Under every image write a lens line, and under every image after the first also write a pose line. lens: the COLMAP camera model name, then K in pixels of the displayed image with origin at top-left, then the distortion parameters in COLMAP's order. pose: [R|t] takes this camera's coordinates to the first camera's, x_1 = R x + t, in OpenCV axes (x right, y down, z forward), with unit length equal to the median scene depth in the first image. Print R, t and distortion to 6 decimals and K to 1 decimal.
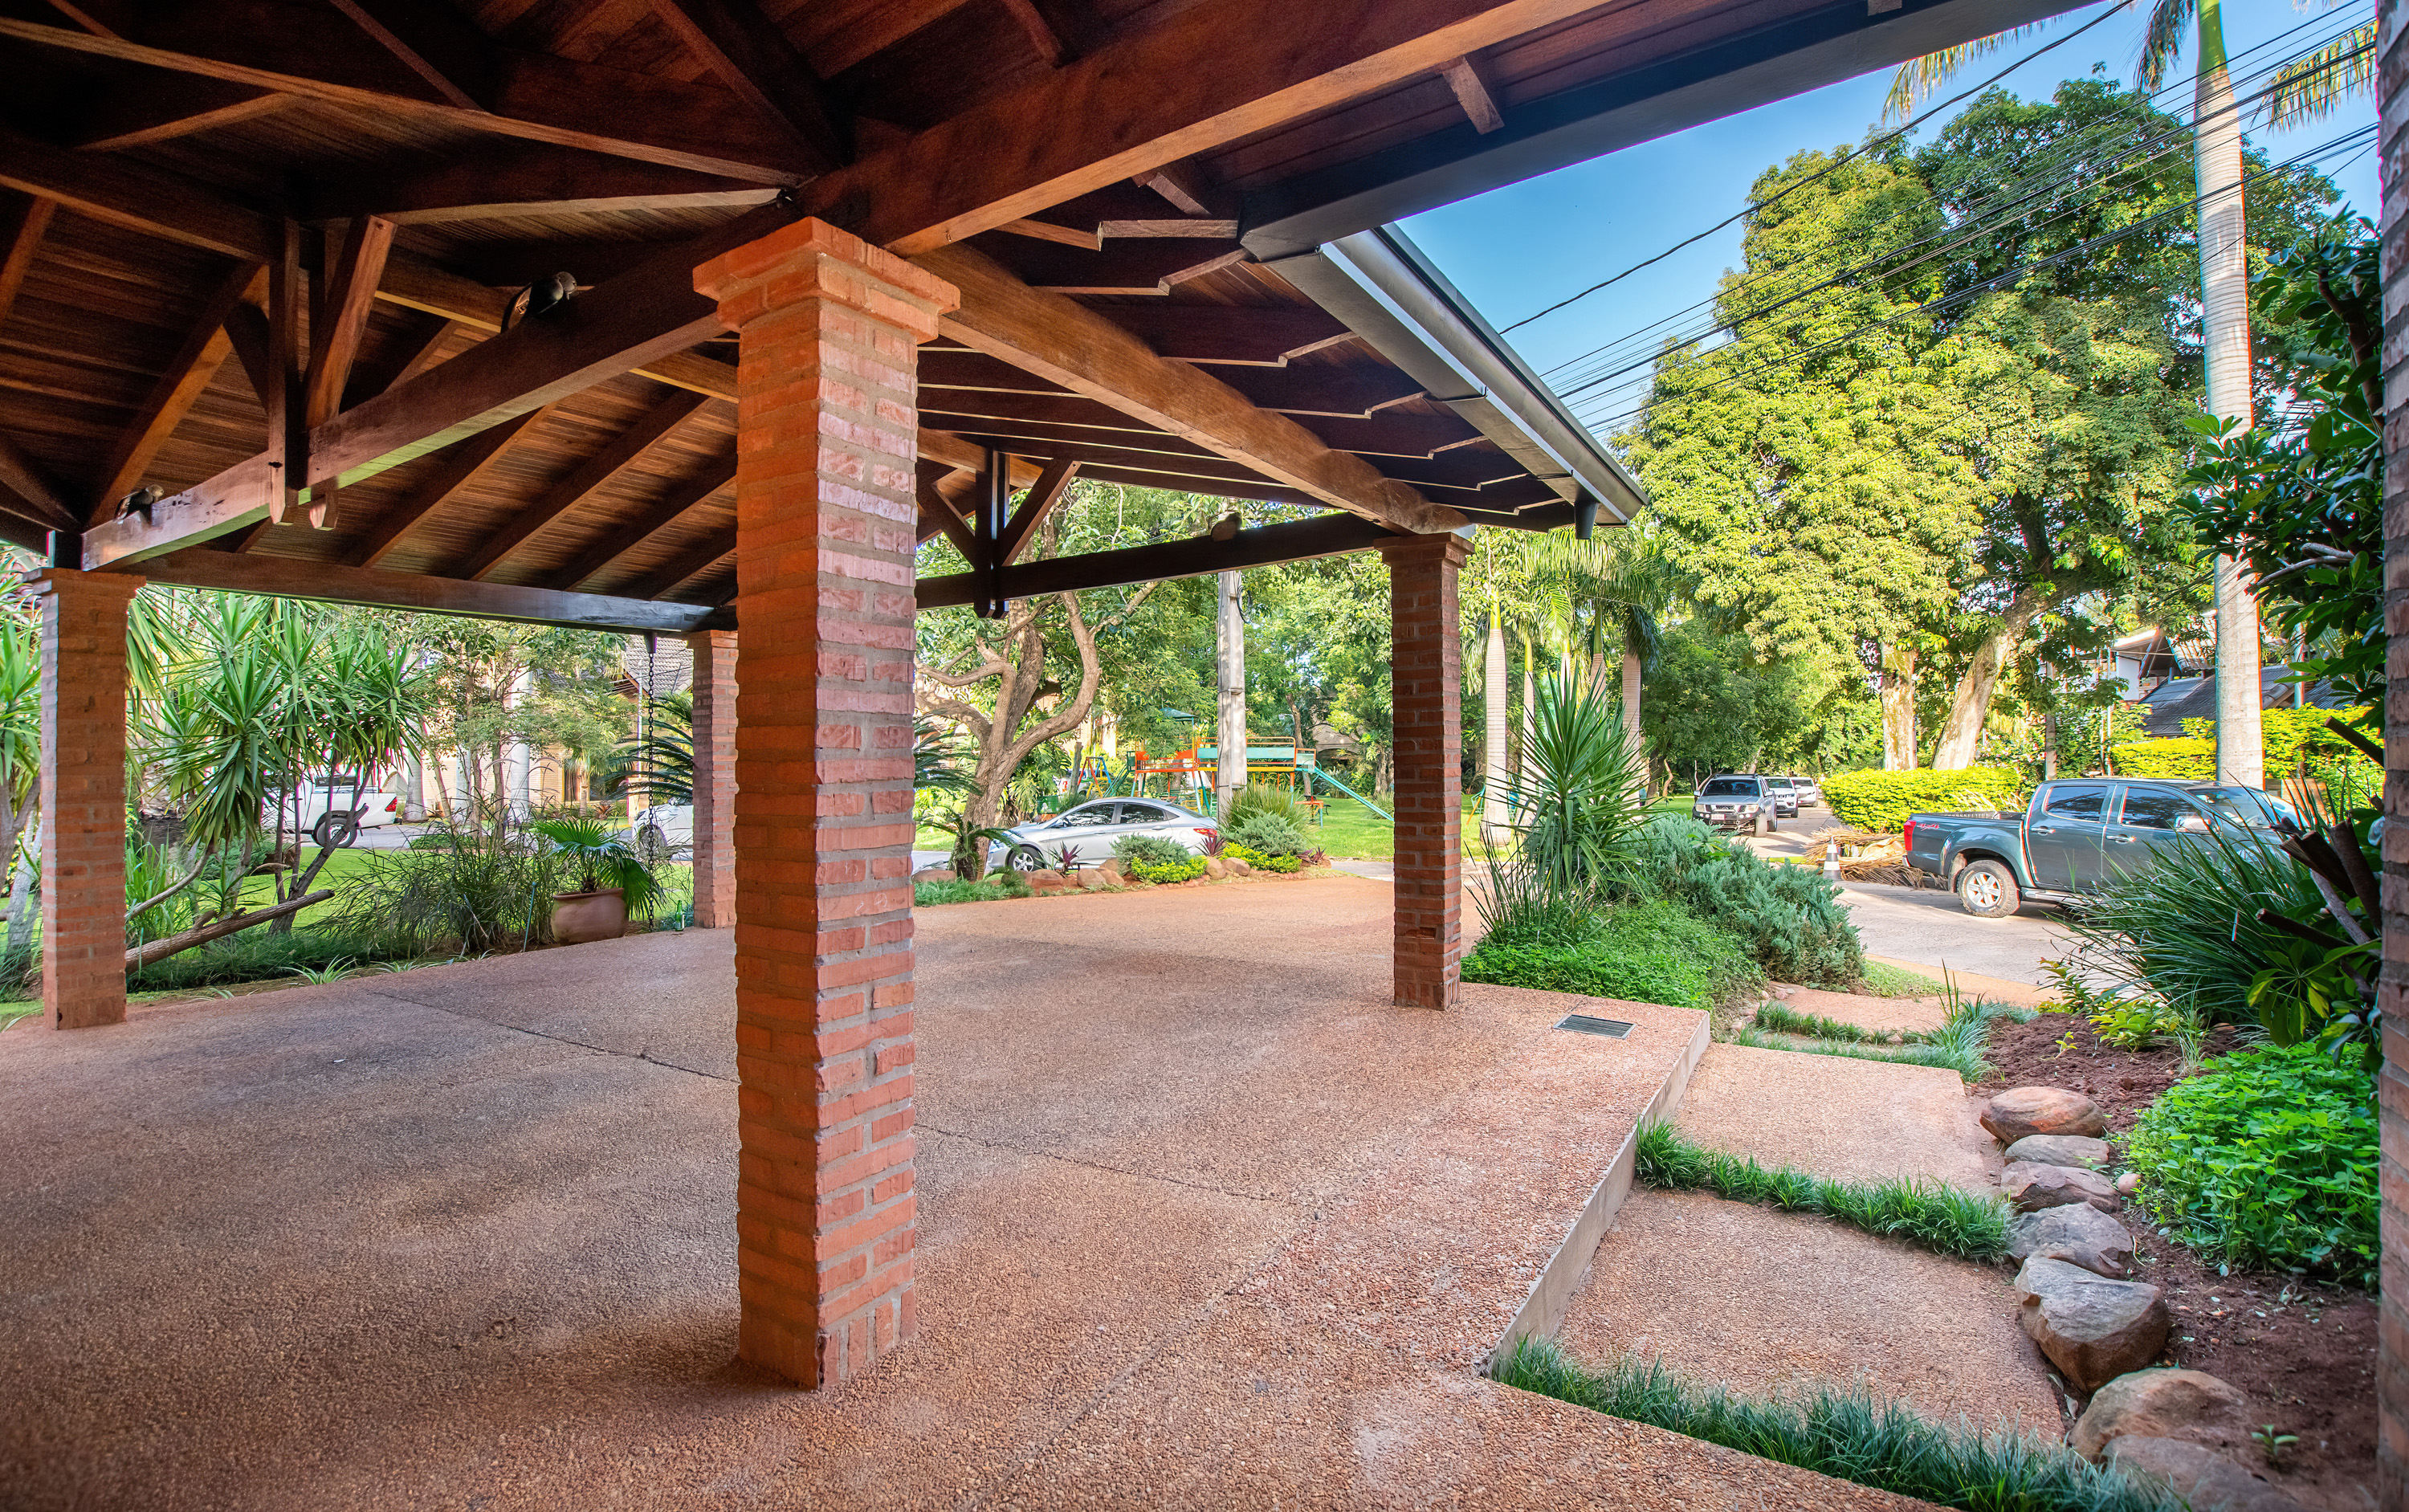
lens RADIAL K [[1083.2, 0, 1133.7], [0, 1083.2, 772.7], [0, 0, 1]] dist [-0.020310, 0.000687]
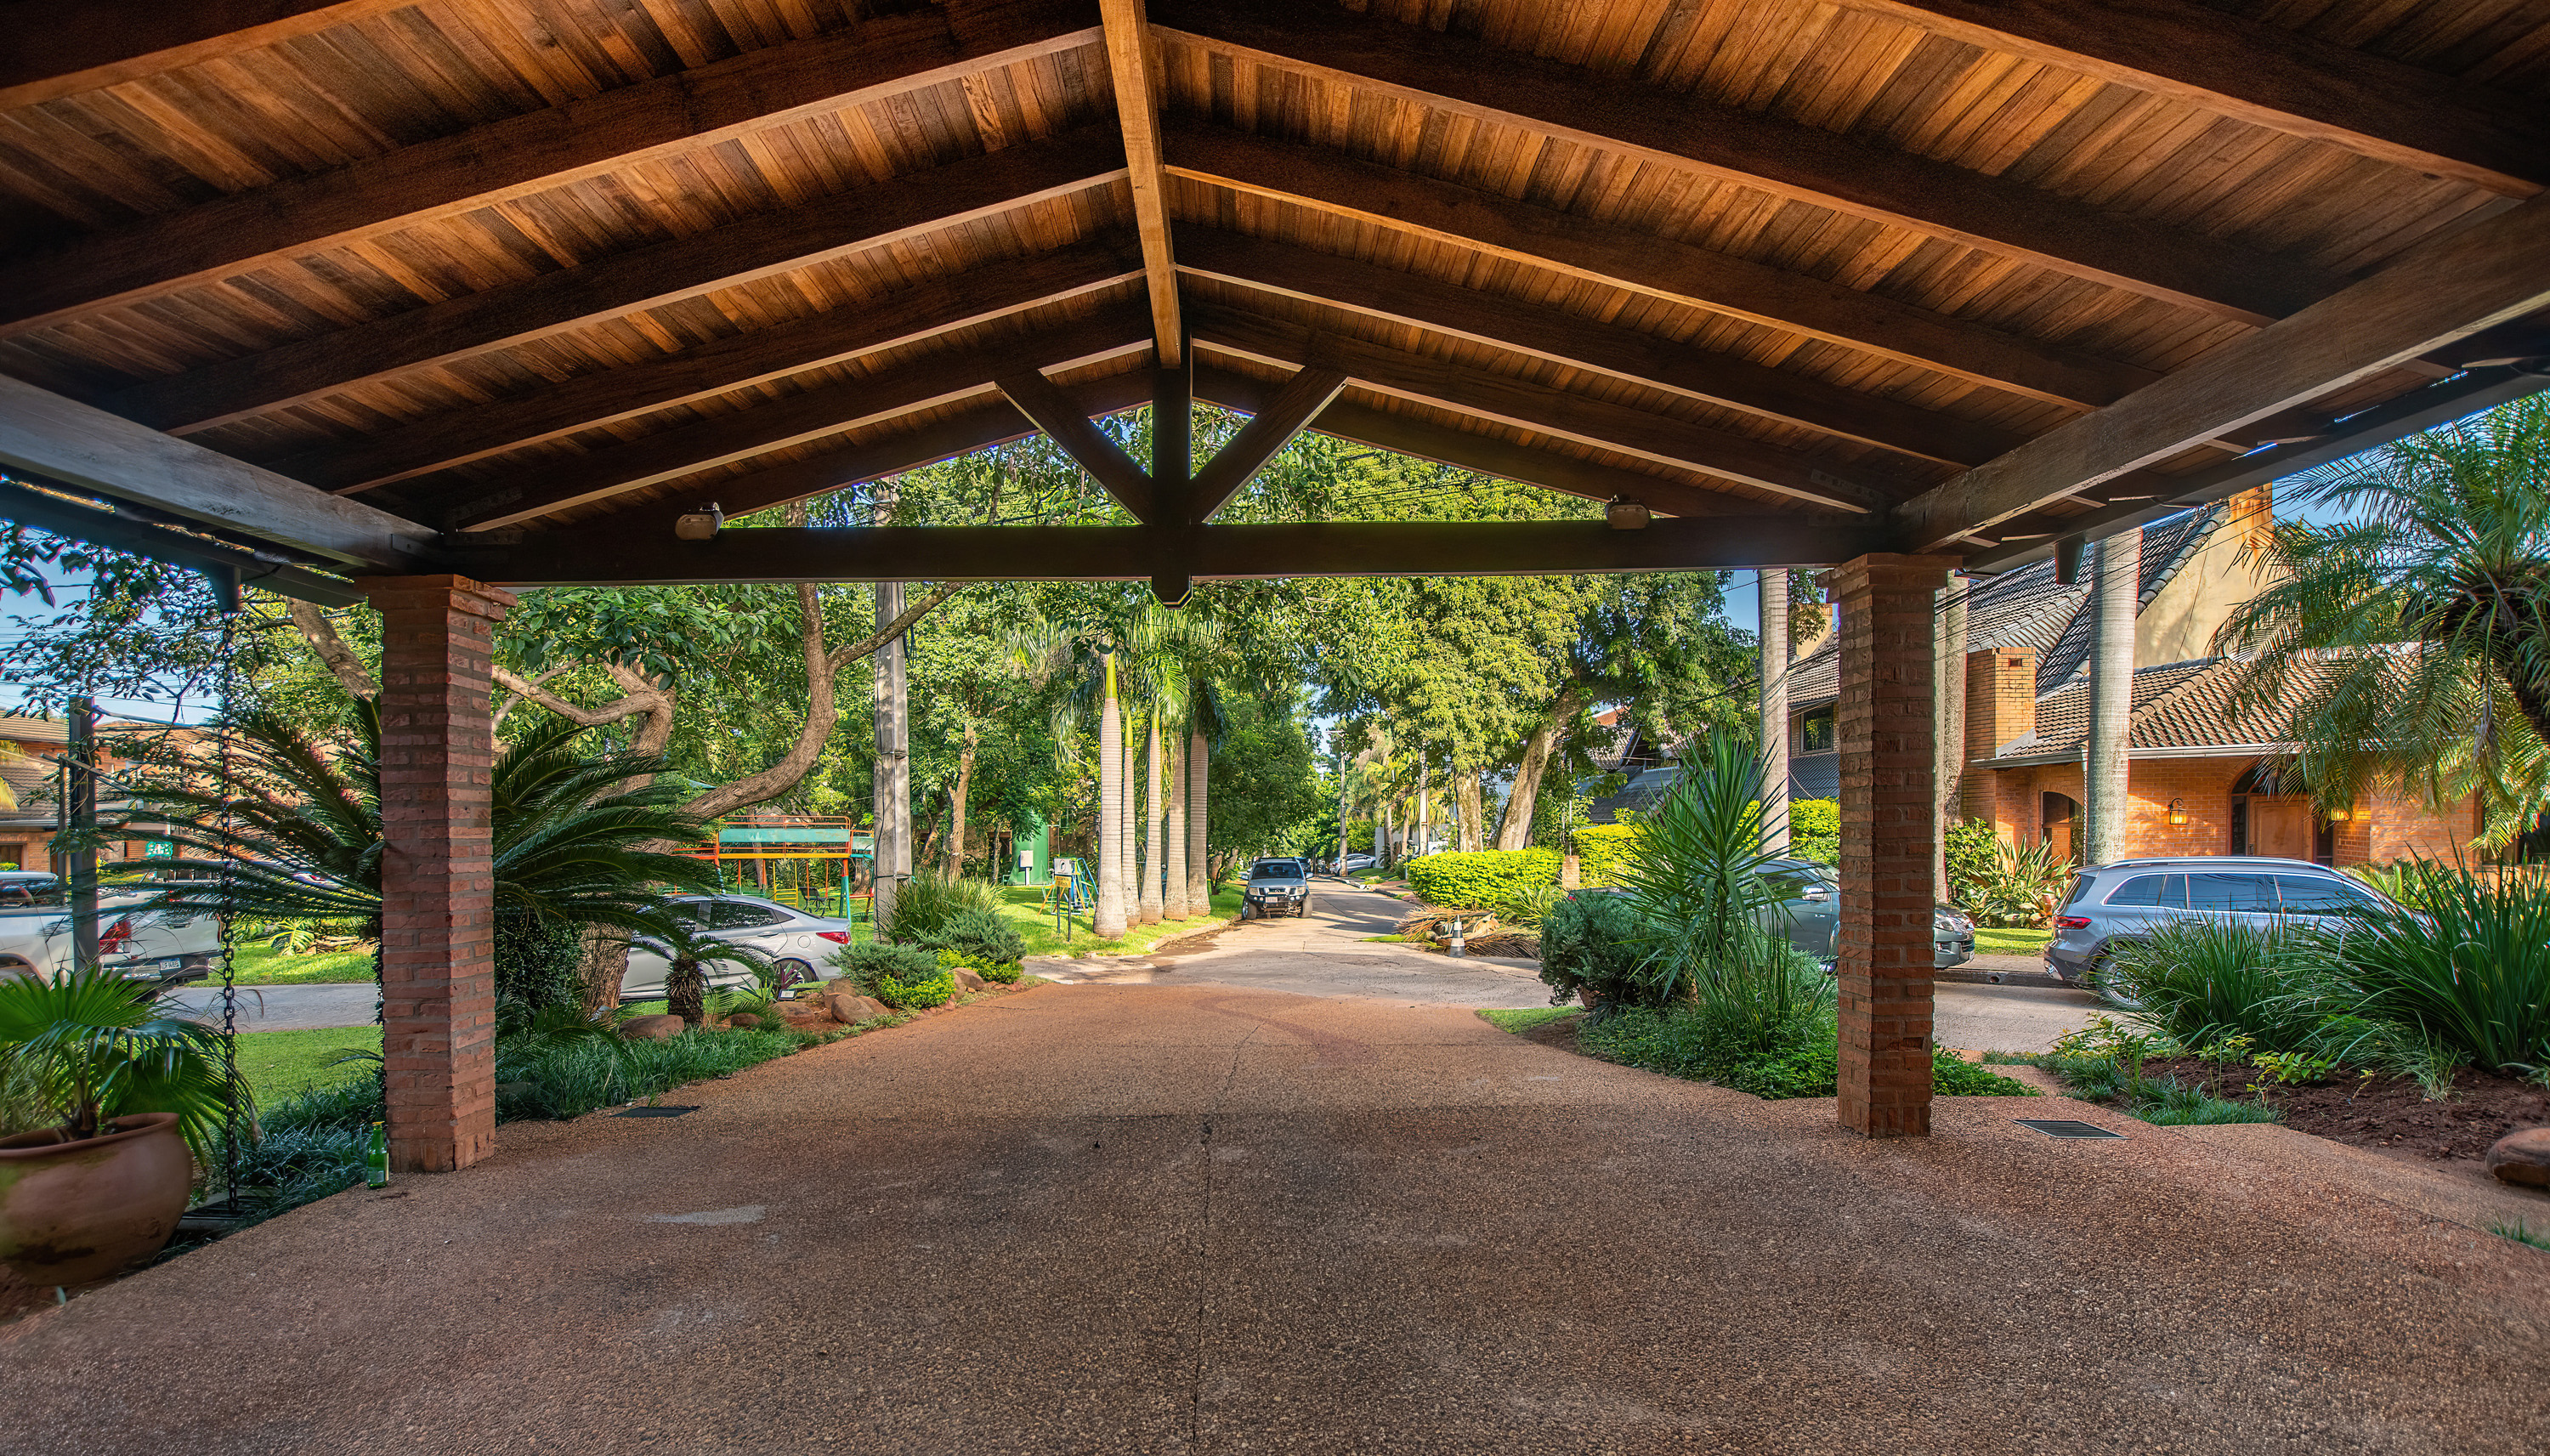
lens RADIAL K [[1191.9, 0, 1266.7], [0, 1191.9, 861.0], [0, 0, 1]] dist [-0.030333, 0.000125]
pose [[0.818529, -0.009593, 0.574385, -0.182664], [0.008800, 0.999953, 0.004161, 0.000524], [-0.574398, 0.001649, 0.818575, 0.157627]]
